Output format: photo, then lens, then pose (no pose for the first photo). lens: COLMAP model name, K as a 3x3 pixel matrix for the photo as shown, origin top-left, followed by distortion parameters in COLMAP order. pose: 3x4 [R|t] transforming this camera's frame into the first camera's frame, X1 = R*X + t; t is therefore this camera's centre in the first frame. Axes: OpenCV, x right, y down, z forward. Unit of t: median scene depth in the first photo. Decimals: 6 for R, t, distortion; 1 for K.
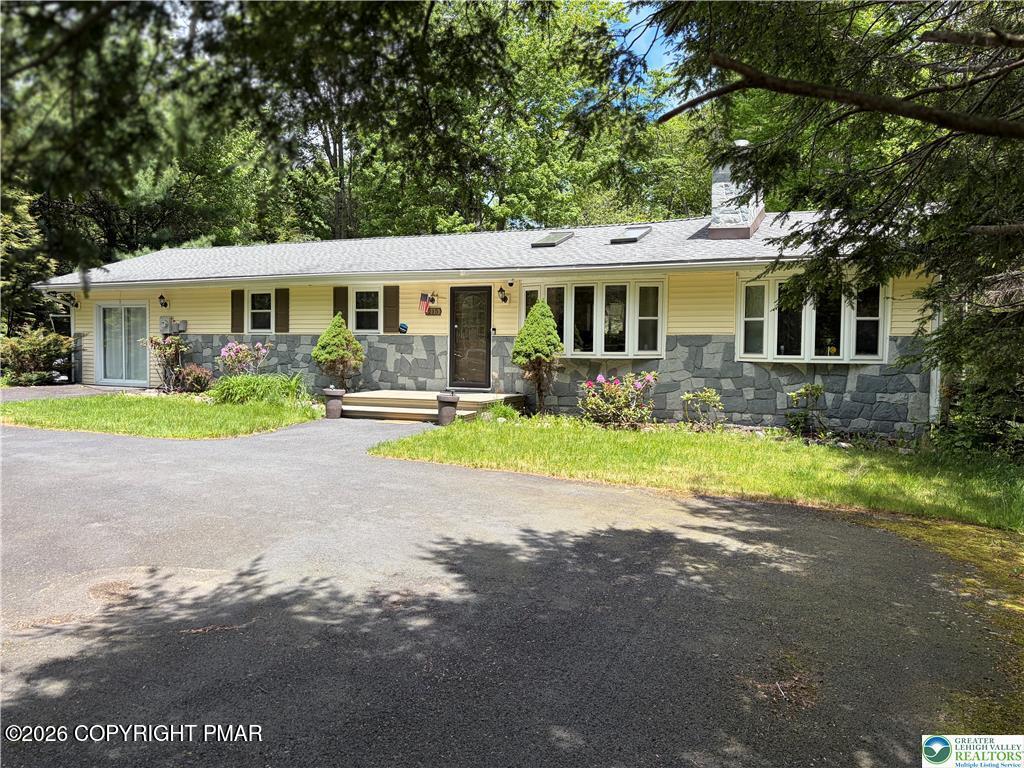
lens RADIAL K [[769.1, 0, 516.9], [0, 769.1, 380.9], [0, 0, 1]] dist [0.064162, -0.072603]
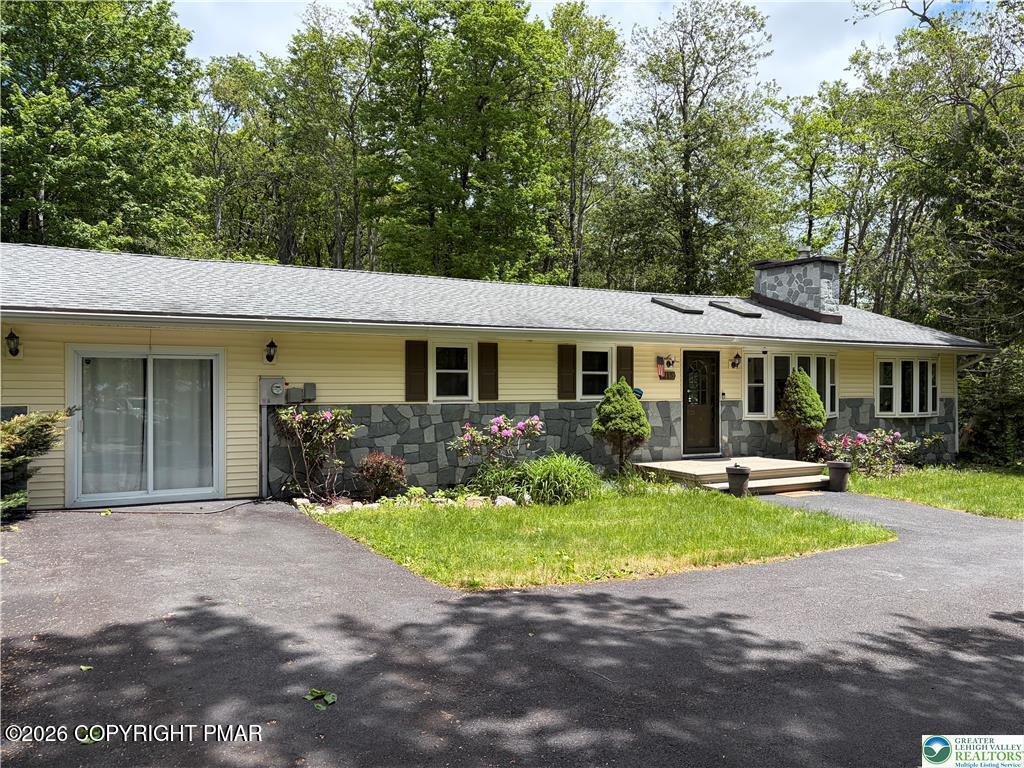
lens RADIAL K [[769.1, 0, 510.6], [0, 769.1, 384.9], [0, 0, 1]] dist [0.064162, -0.072603]
pose [[0.614731, 0.003204, 0.788730, -0.960928], [0.053888, 0.997485, -0.046051, -0.045195], [-0.786894, 0.070812, 0.613012, 0.566526]]
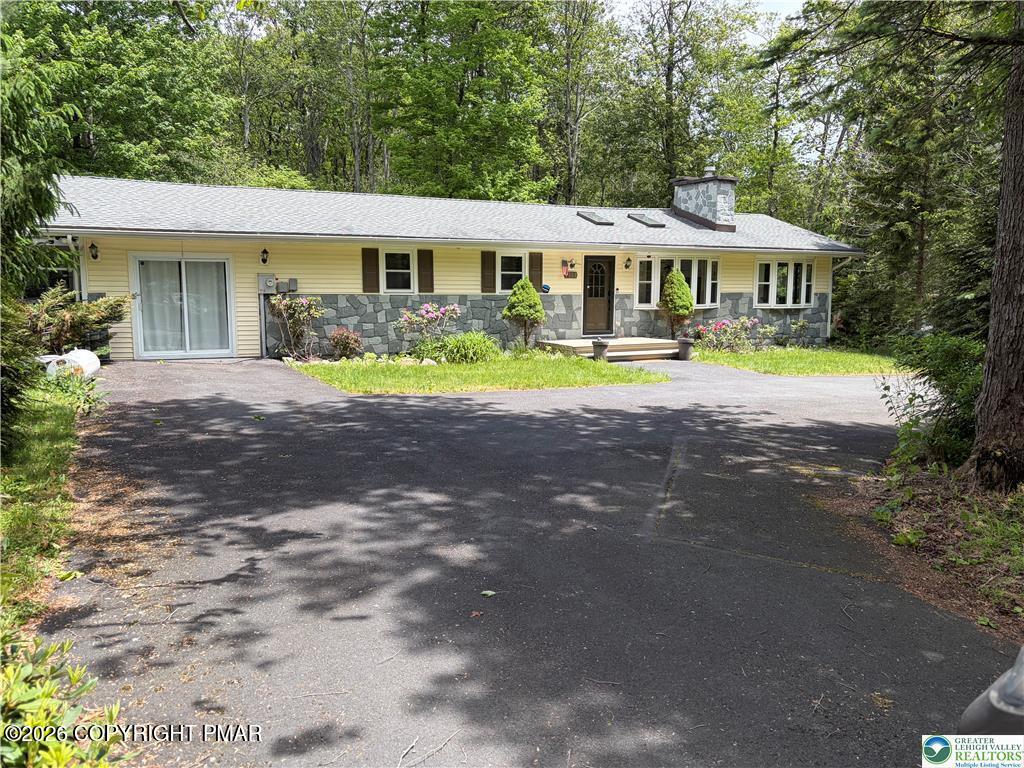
lens RADIAL K [[769.1, 0, 507.1], [0, 769.1, 385.8], [0, 0, 1]] dist [0.064162, -0.072603]
pose [[0.658021, -0.092071, 0.747349, -1.106597], [0.049650, 0.995642, 0.078944, -0.014984], [-0.751361, -0.014841, 0.659725, 0.253306]]
